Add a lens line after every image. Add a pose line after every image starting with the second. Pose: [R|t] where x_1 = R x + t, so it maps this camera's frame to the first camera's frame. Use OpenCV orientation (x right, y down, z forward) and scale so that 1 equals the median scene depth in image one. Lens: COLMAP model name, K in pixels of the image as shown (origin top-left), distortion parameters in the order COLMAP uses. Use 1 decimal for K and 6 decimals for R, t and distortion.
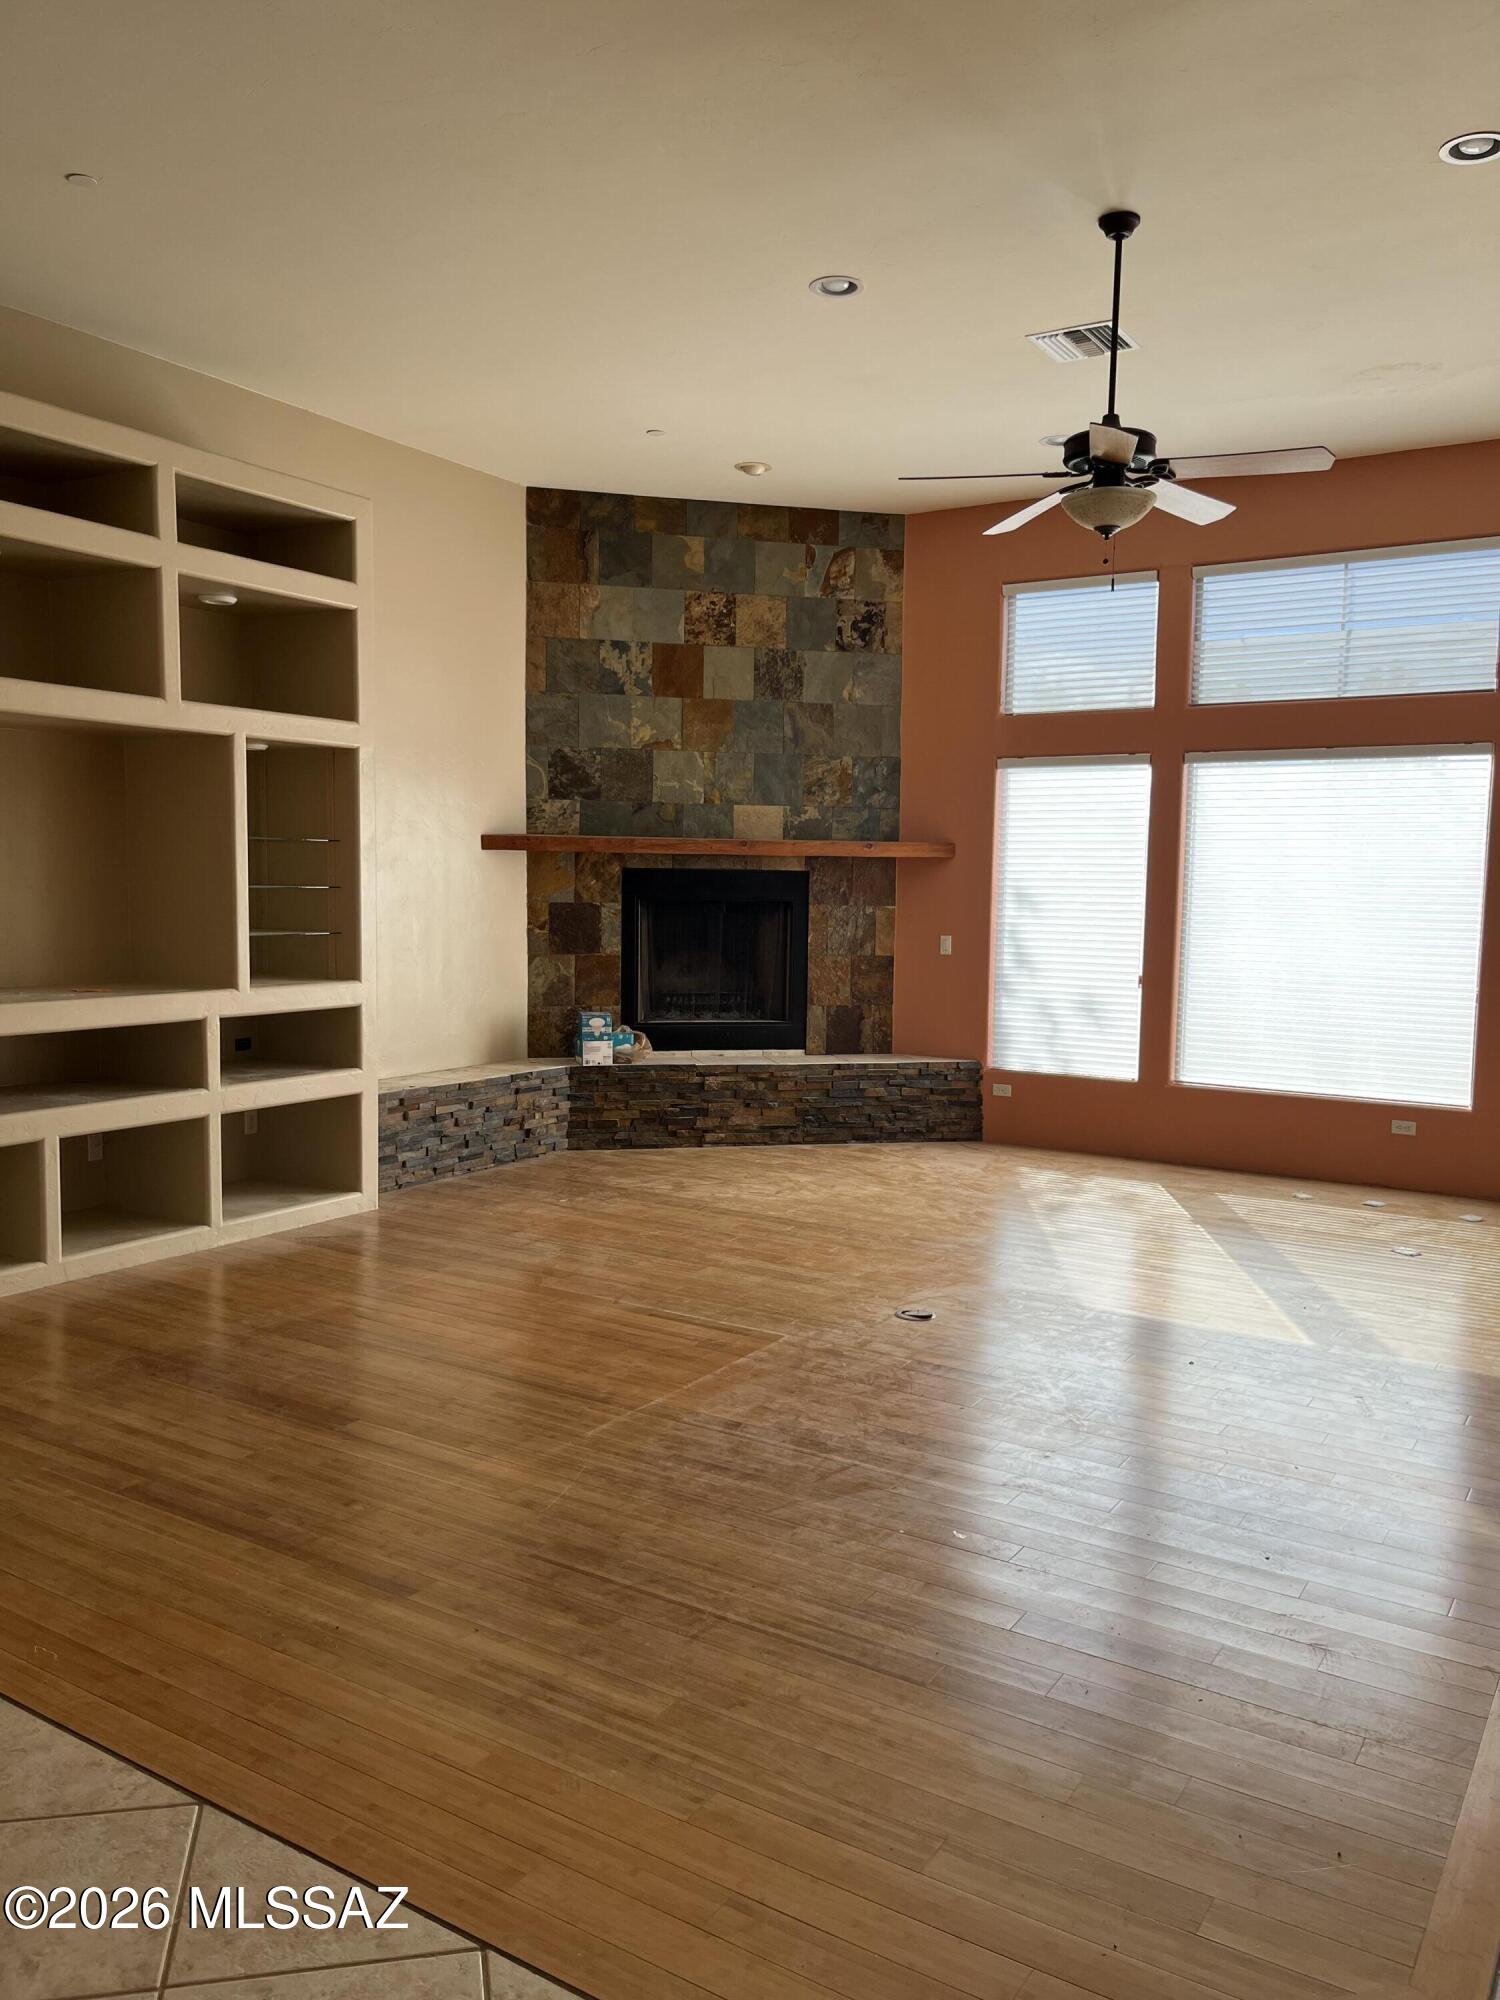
lens RADIAL K [[1512.8, 0, 715.2], [0, 1512.8, 1009.0], [0, 0, 1]] dist [0.009889, -0.064619]
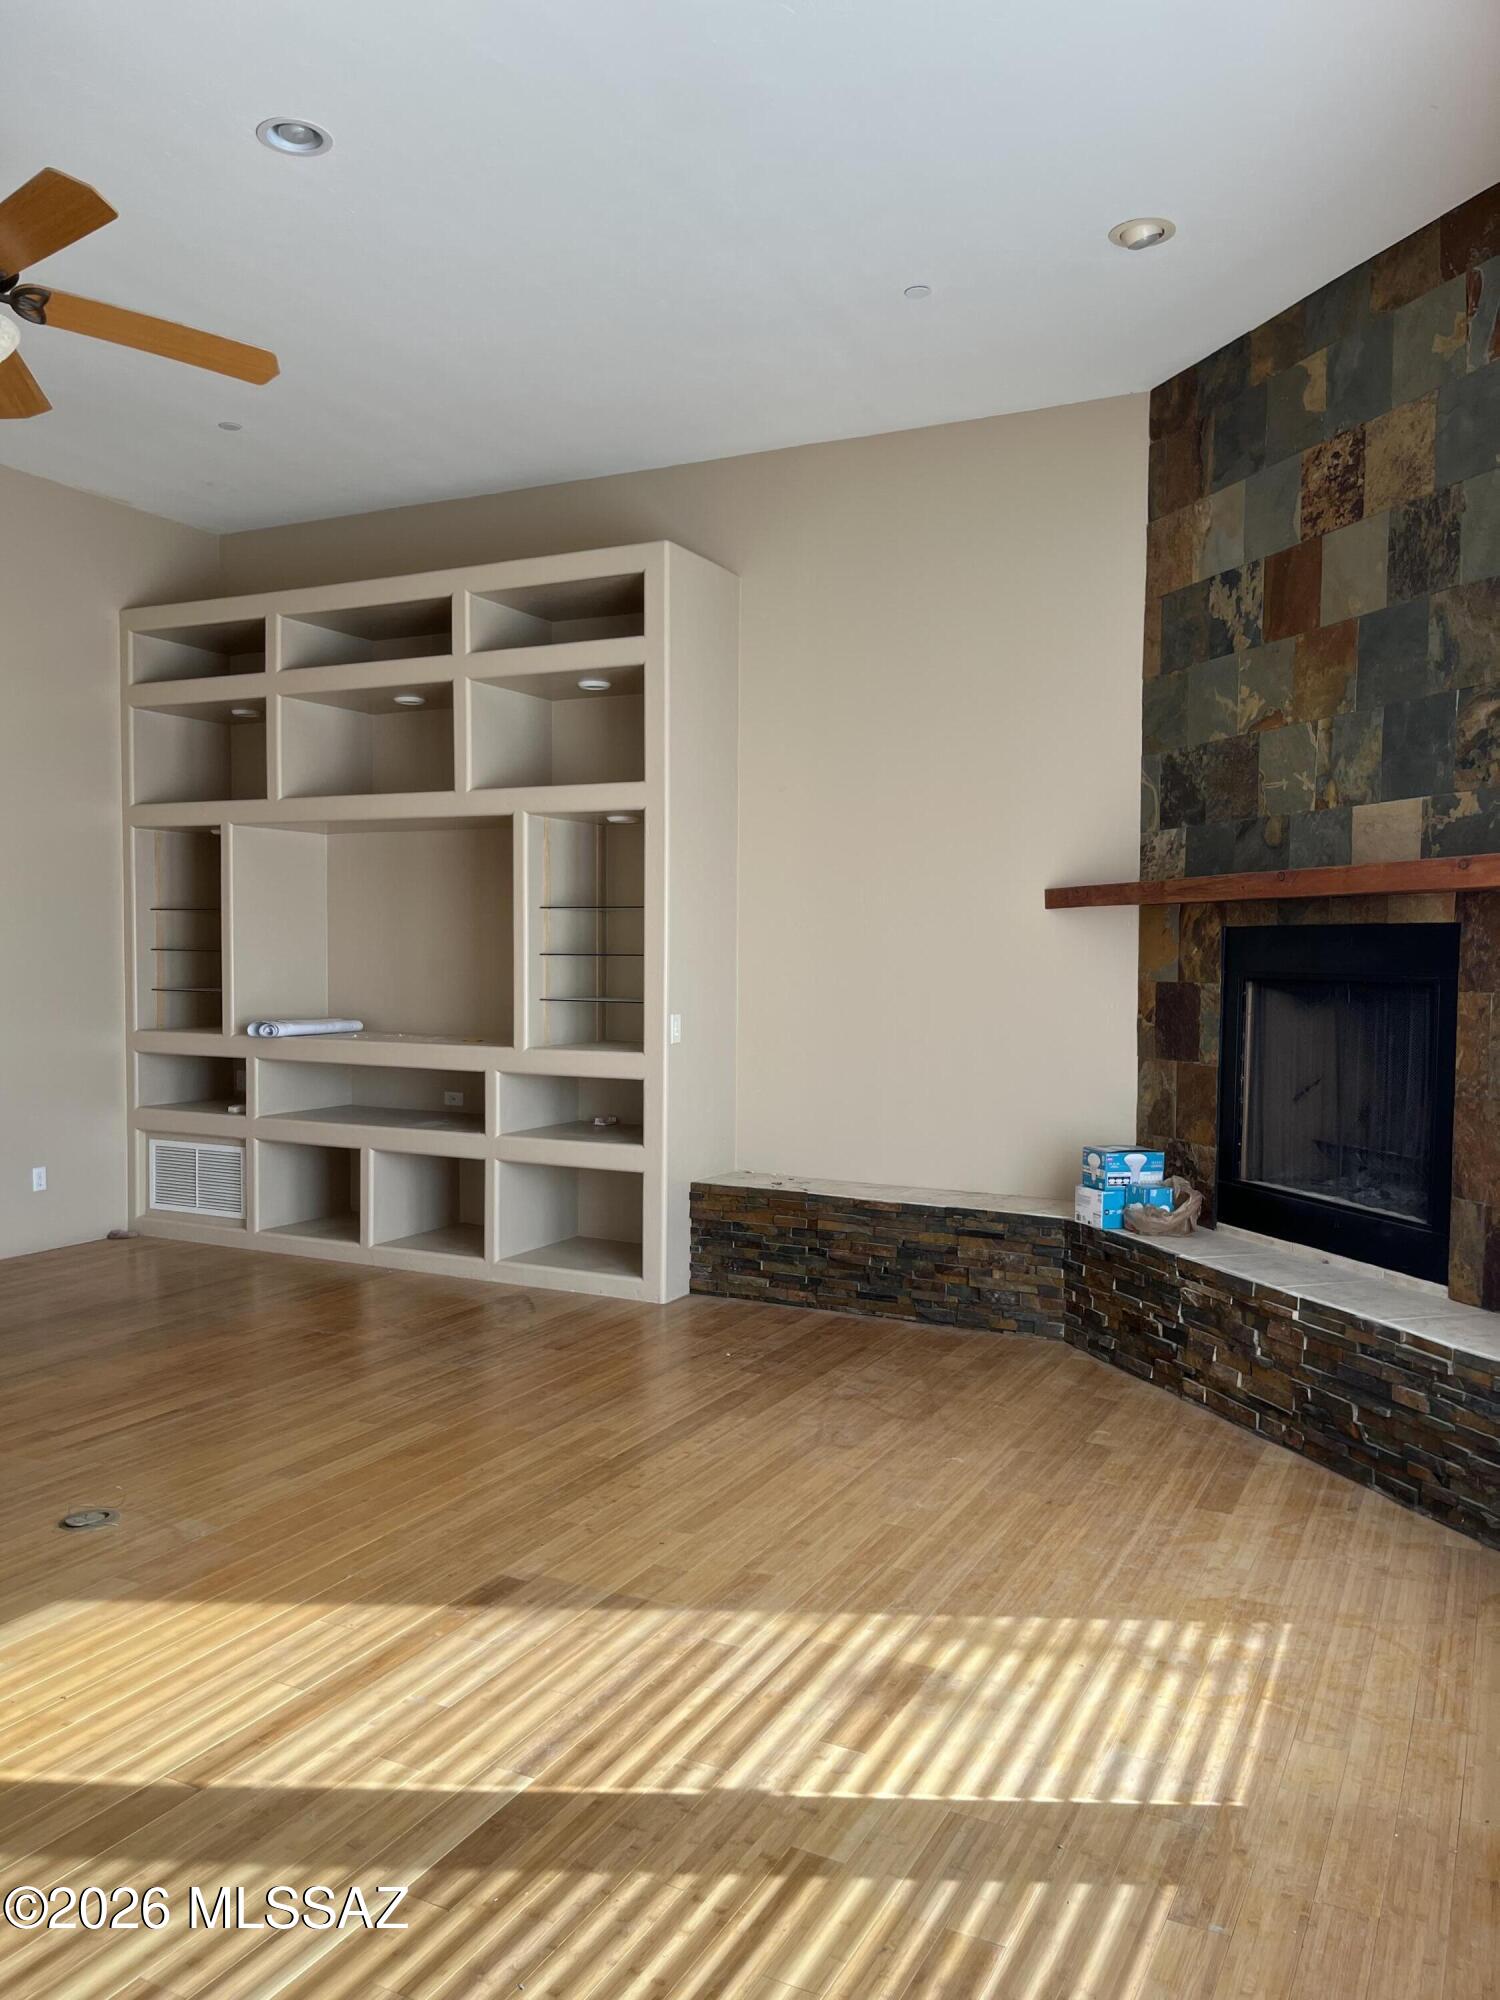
lens RADIAL K [[1492.9, 0, 750.0], [0, 1492.9, 1000.0], [0, 0, 1]] dist [0.002582, -0.002801]
pose [[0.101009, 0.017556, -0.994731, 0.537149], [-0.092605, 0.995669, 0.008169, -0.050563], [0.990566, 0.091292, 0.102198, 0.749092]]
